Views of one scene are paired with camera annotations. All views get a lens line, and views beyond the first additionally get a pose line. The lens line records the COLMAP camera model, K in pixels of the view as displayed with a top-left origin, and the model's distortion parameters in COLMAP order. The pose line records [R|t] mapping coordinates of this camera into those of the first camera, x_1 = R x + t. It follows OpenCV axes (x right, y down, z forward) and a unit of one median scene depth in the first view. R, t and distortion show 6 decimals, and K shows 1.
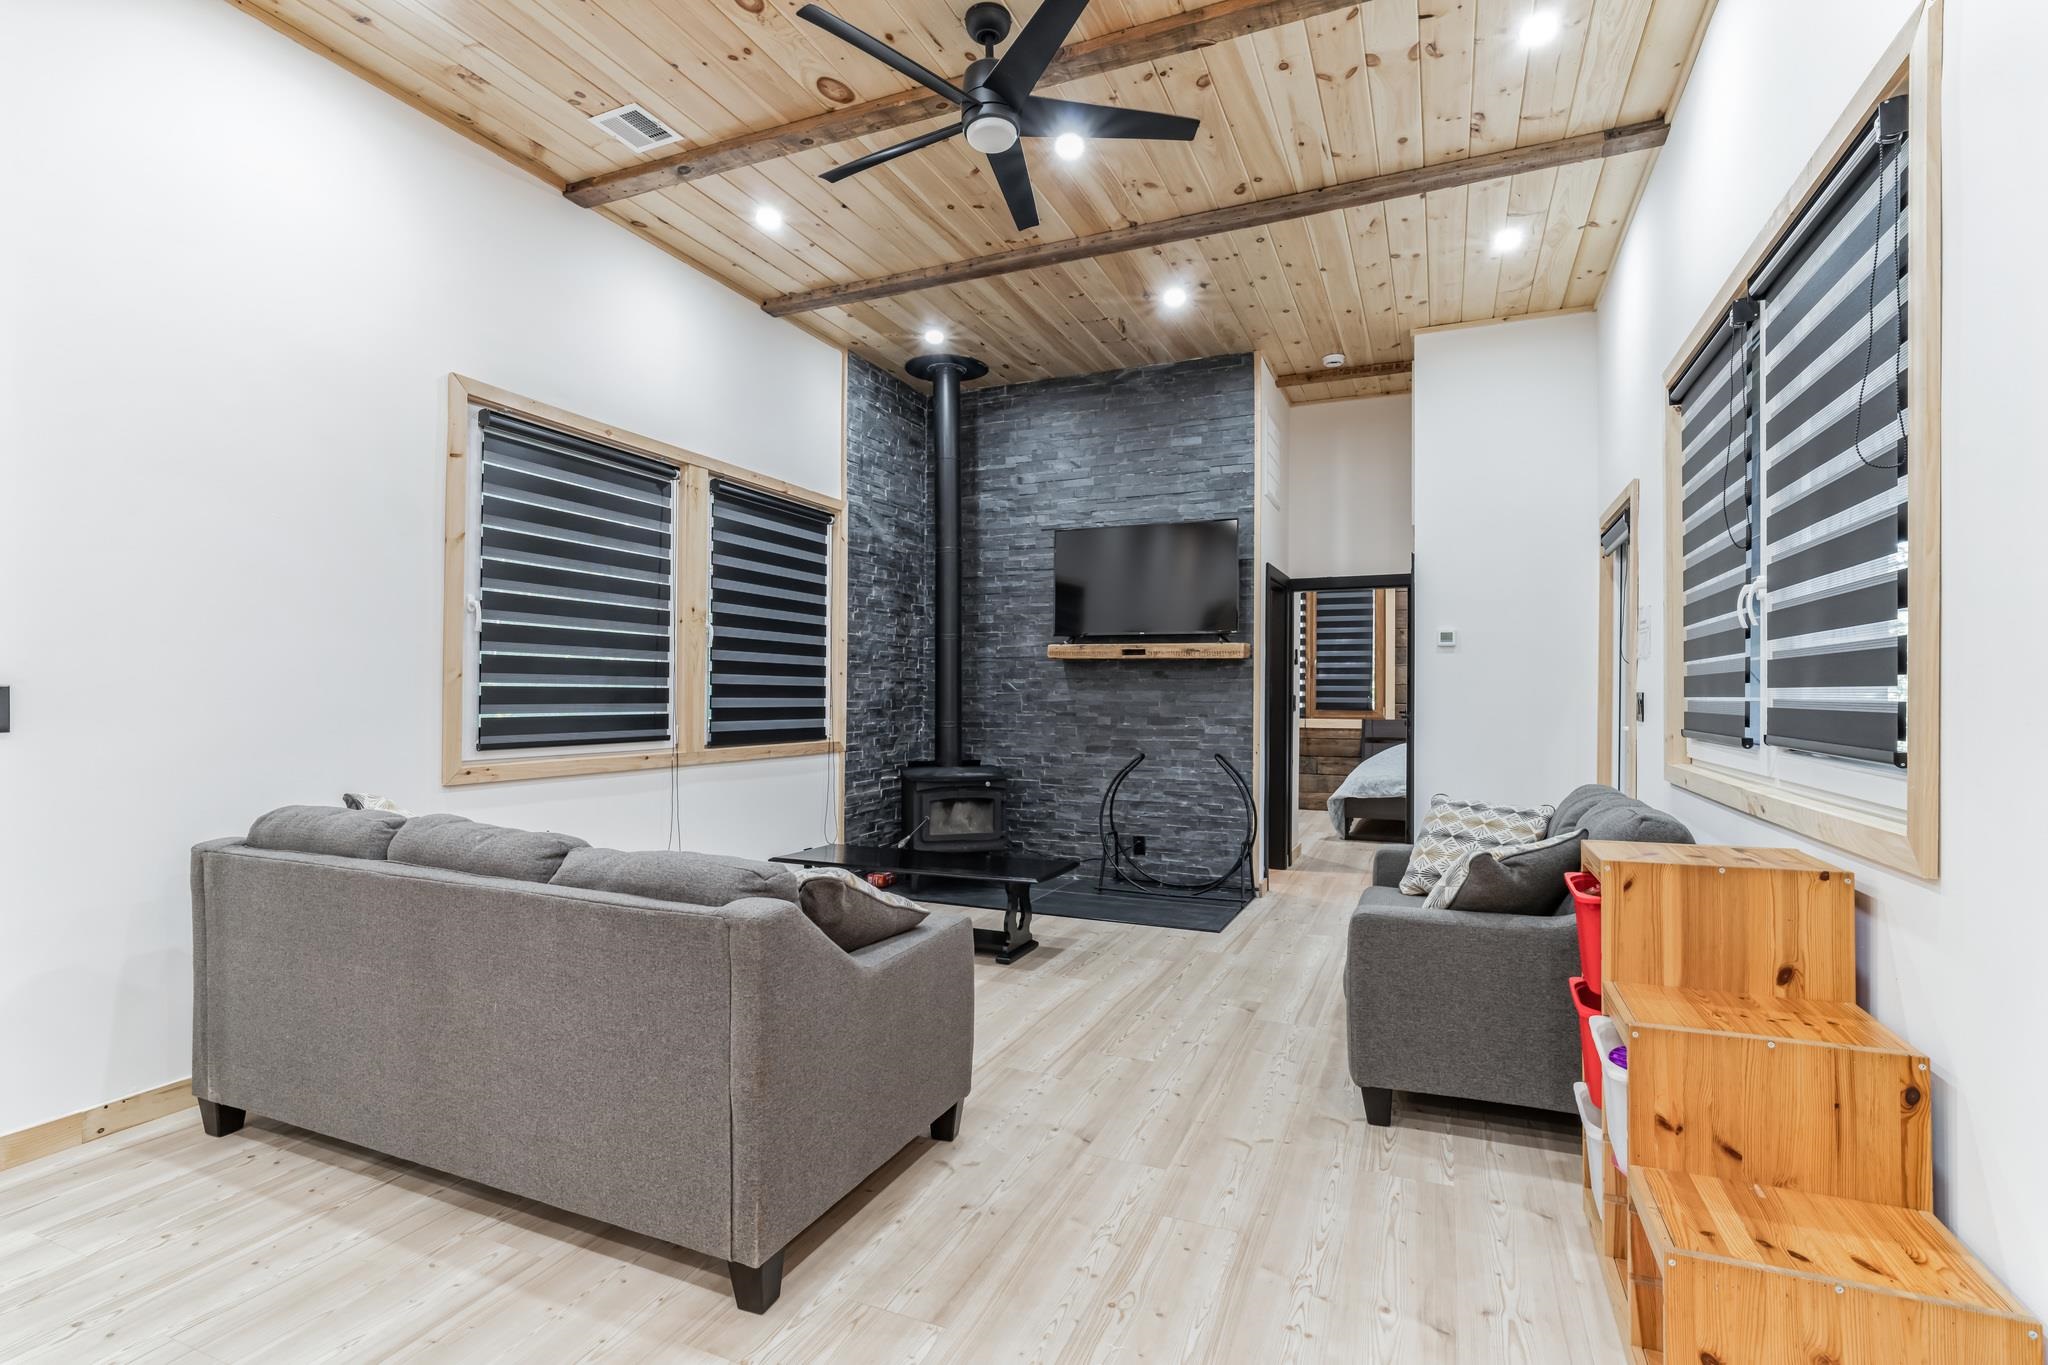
lens RADIAL K [[966.4, 0, 1022.0], [0, 966.4, 652.8], [0, 0, 1]] dist [-0.009392, 0.000189]
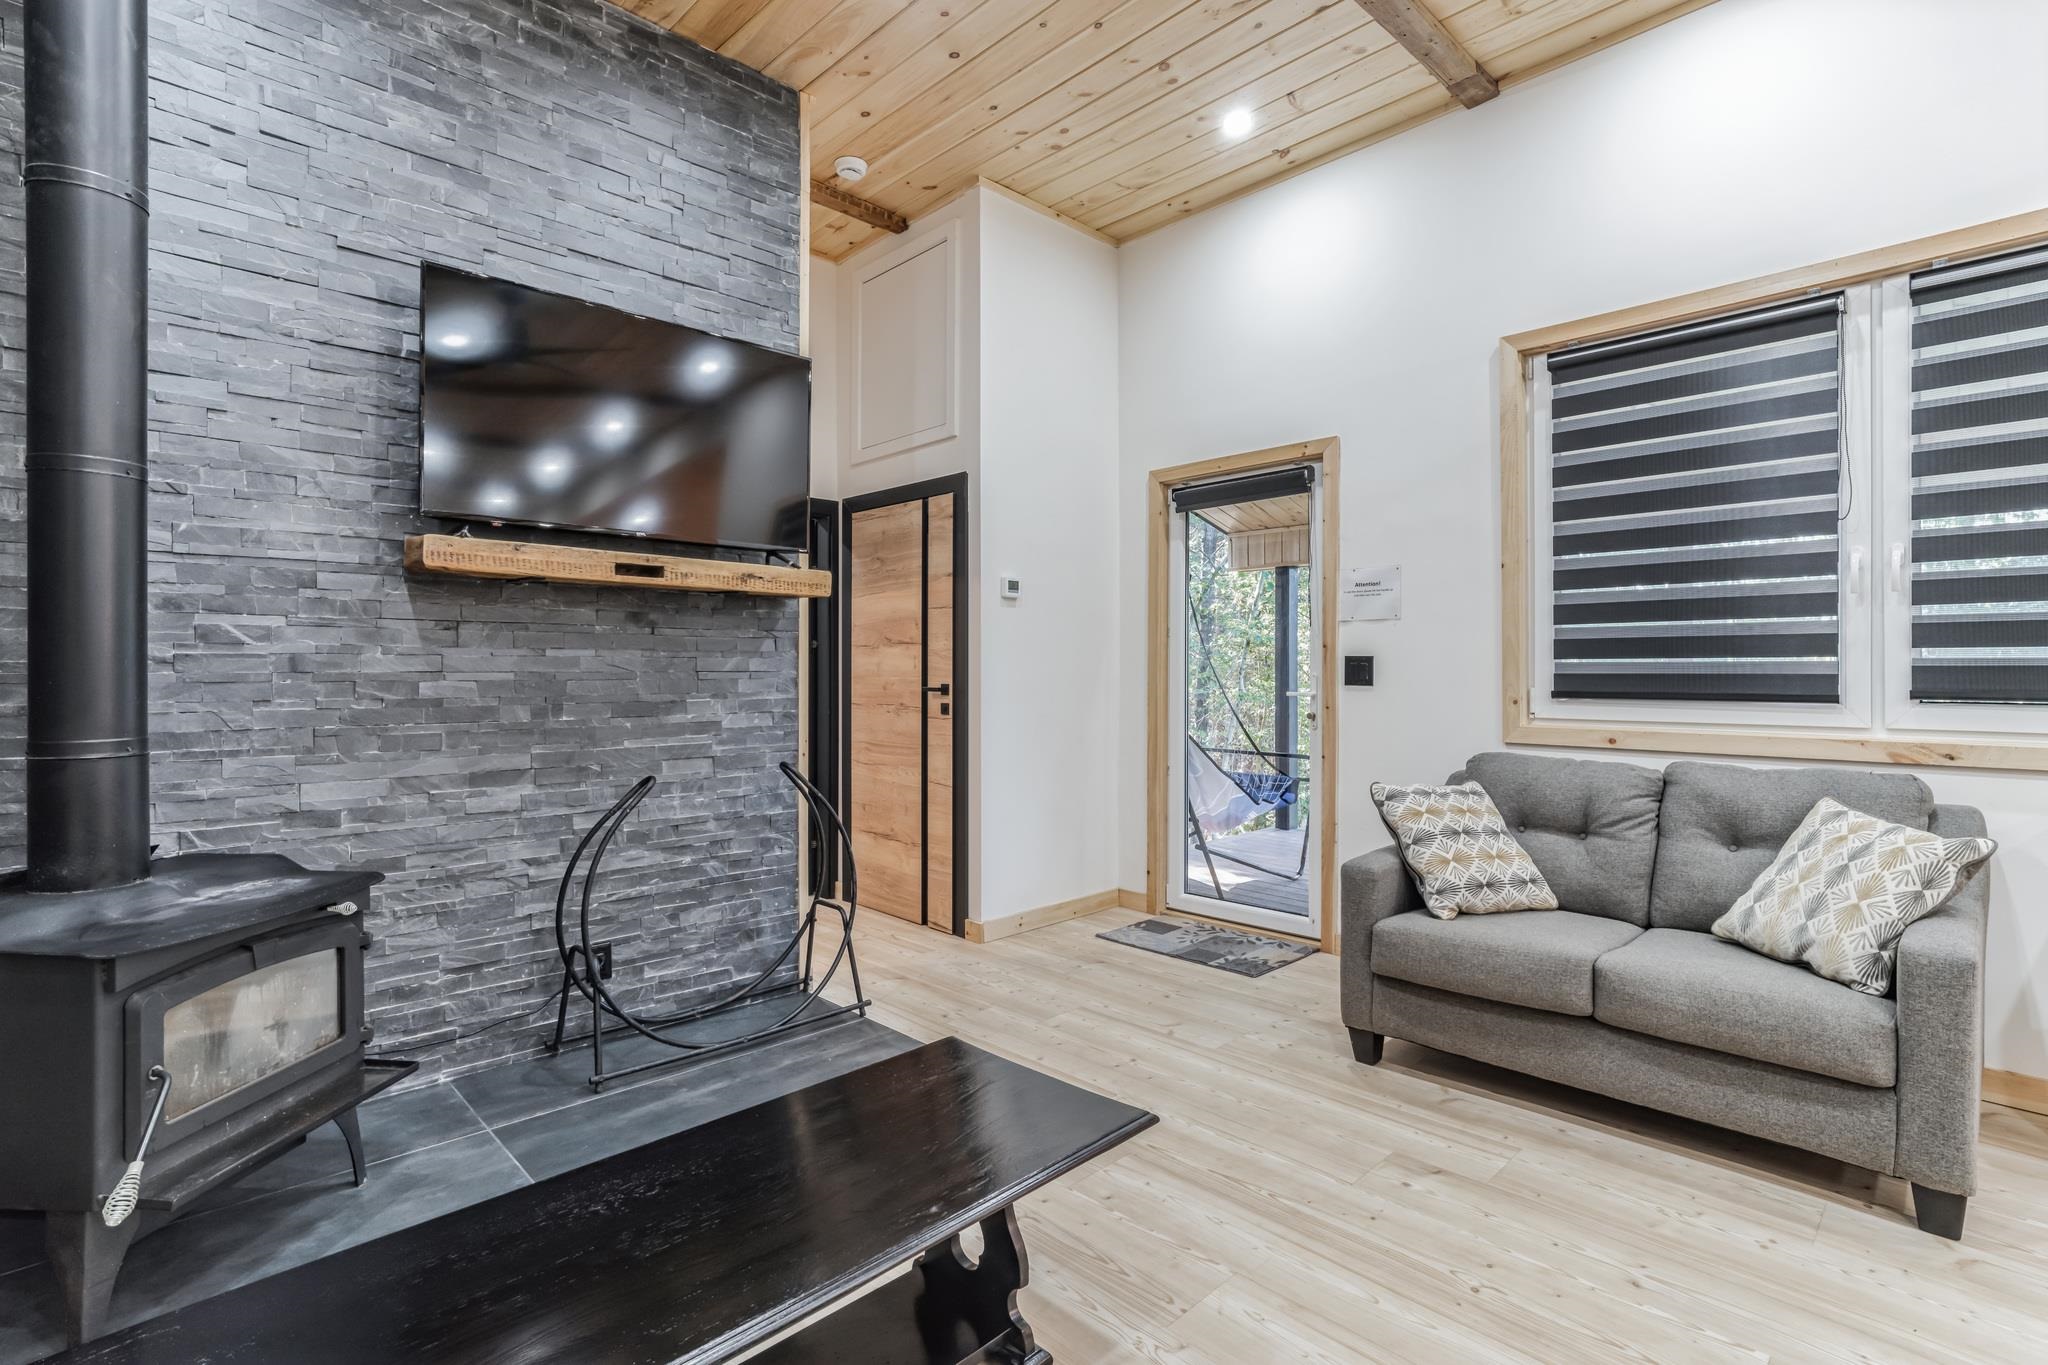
lens RADIAL K [[966.4, 0, 1022.0], [0, 966.4, 652.8], [0, 0, 1]] dist [-0.009392, 0.000189]
pose [[0.373849, 0.011695, 0.927416, -0.262117], [-0.037843, 0.999280, 0.002654, 0.032108], [-0.926717, -0.036088, 0.374023, 0.631136]]
